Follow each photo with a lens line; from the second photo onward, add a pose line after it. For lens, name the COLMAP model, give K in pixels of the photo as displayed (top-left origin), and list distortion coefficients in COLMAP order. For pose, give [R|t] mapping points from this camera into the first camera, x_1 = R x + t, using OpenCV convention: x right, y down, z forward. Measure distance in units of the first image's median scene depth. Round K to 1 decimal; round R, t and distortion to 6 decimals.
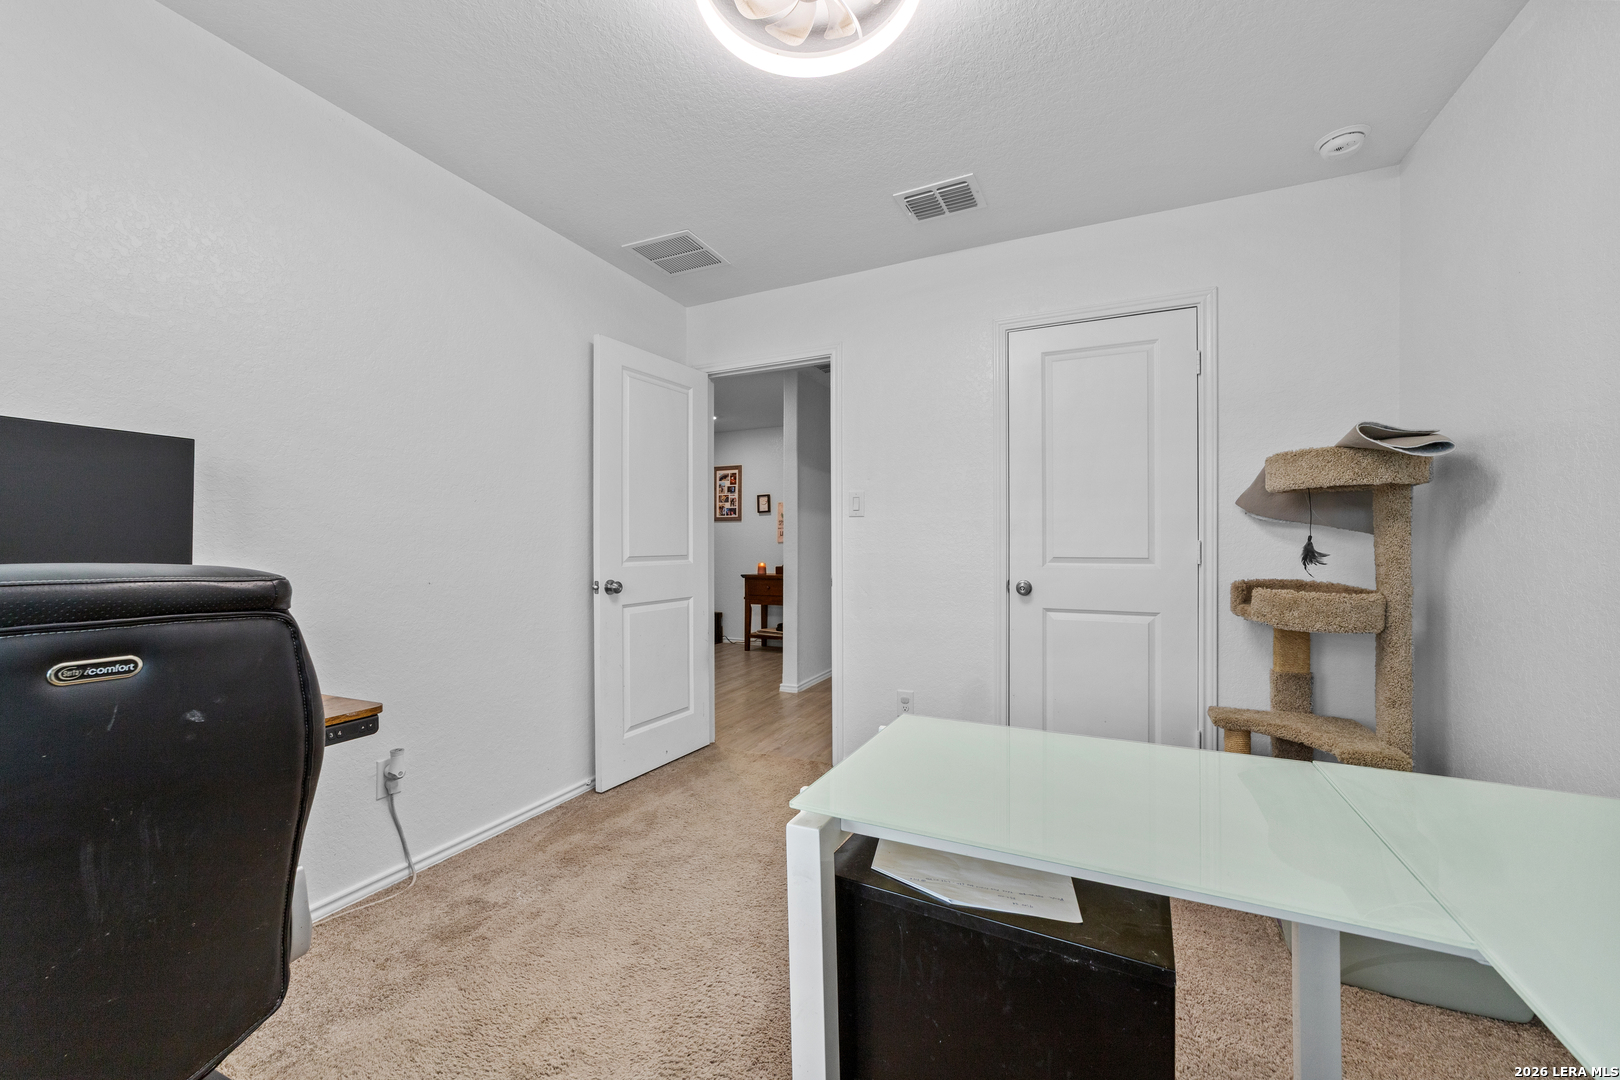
lens RADIAL K [[627.5, 0, 804.5], [0, 627.5, 528.8], [0, 0, 1]] dist [-0.006602, 0.000192]
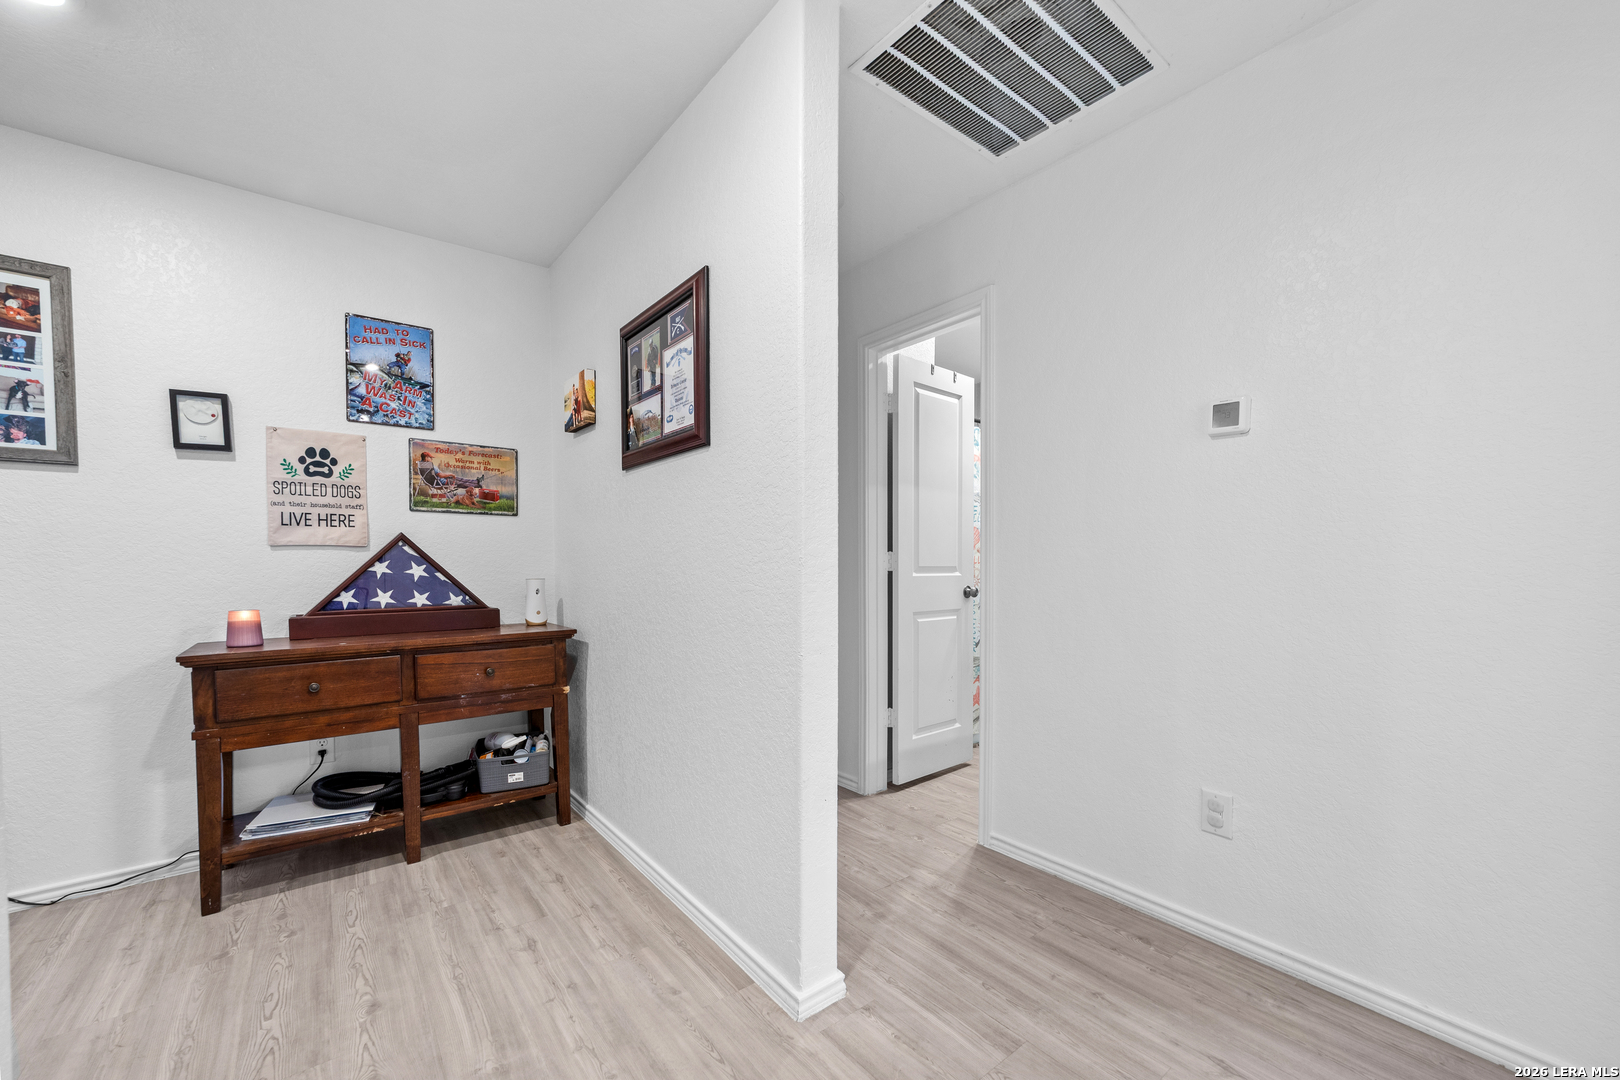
lens RADIAL K [[628.7, 0, 809.7], [0, 628.7, 583.4], [0, 0, 1]] dist [-0.001206, 0.000246]
pose [[0.443617, -0.035907, 0.895497, -0.214209], [-0.022279, 0.998446, 0.051072, 0.018342], [-0.895939, -0.042607, 0.442128, 0.582245]]
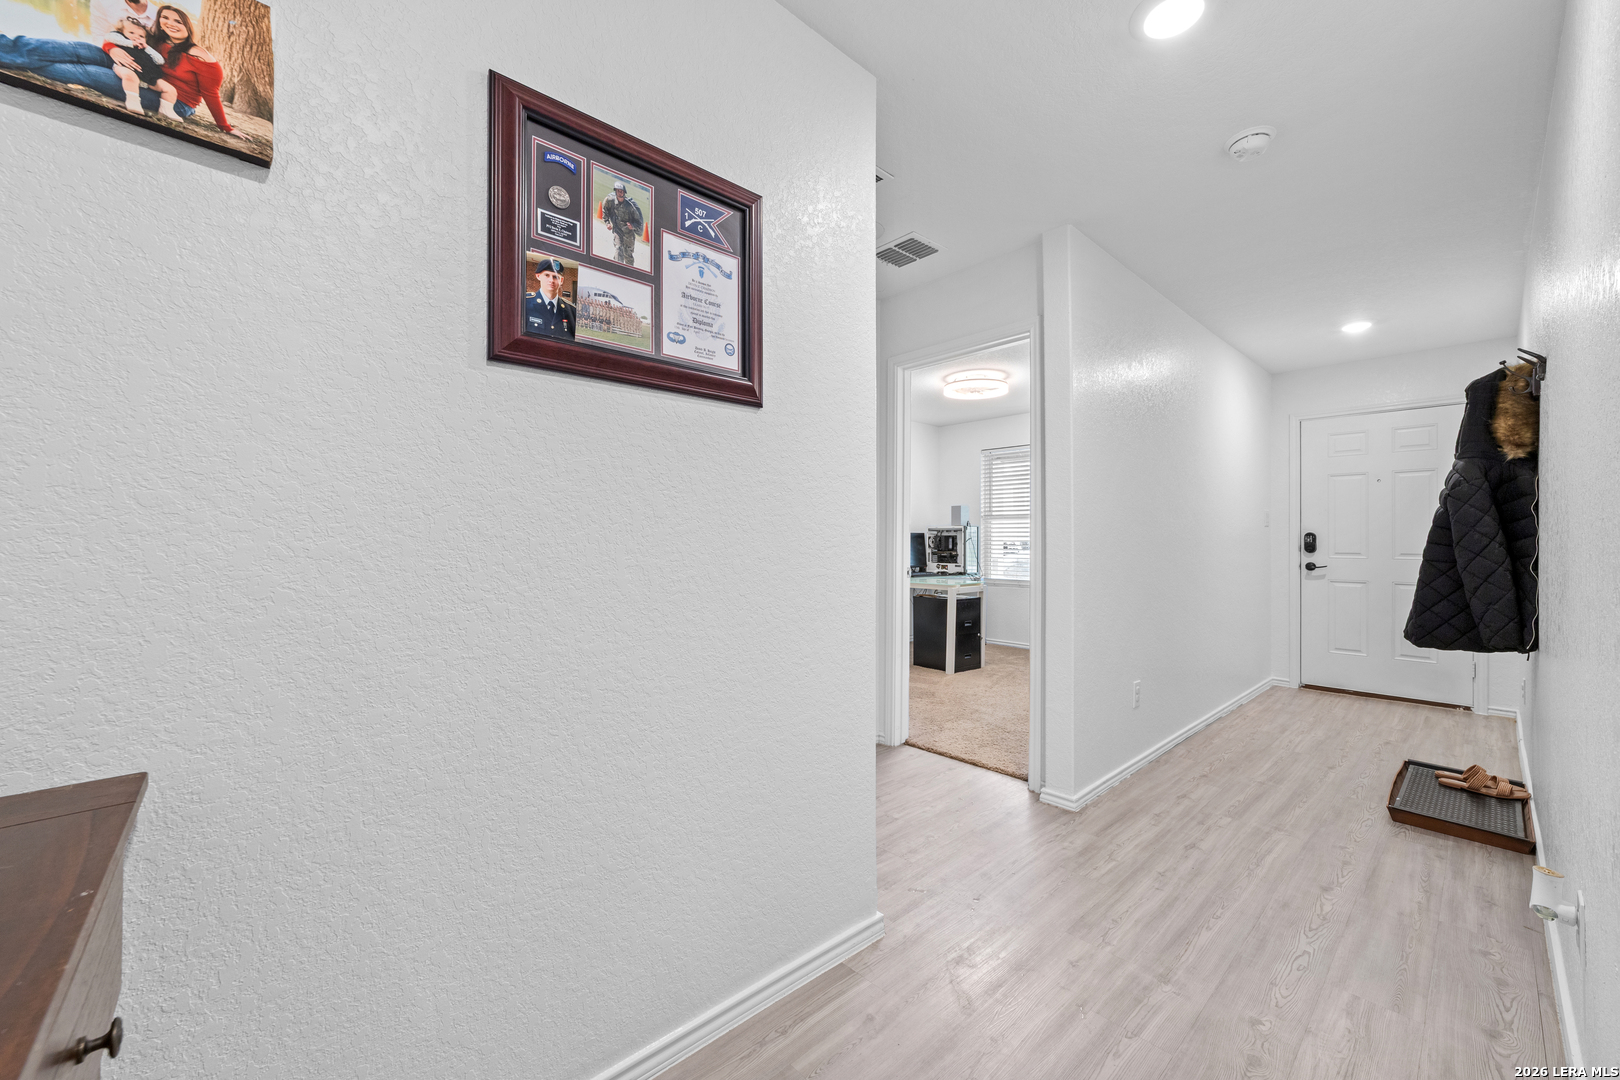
lens RADIAL K [[622.3, 0, 806.6], [0, 622.3, 540.8], [0, 0, 1]] dist [-0.023762, 0.012661]
pose [[-0.925598, 0.002153, 0.378503, -0.124373], [-0.009119, 0.999567, -0.027986, 0.024805], [-0.378399, -0.029355, -0.925177, 0.838622]]
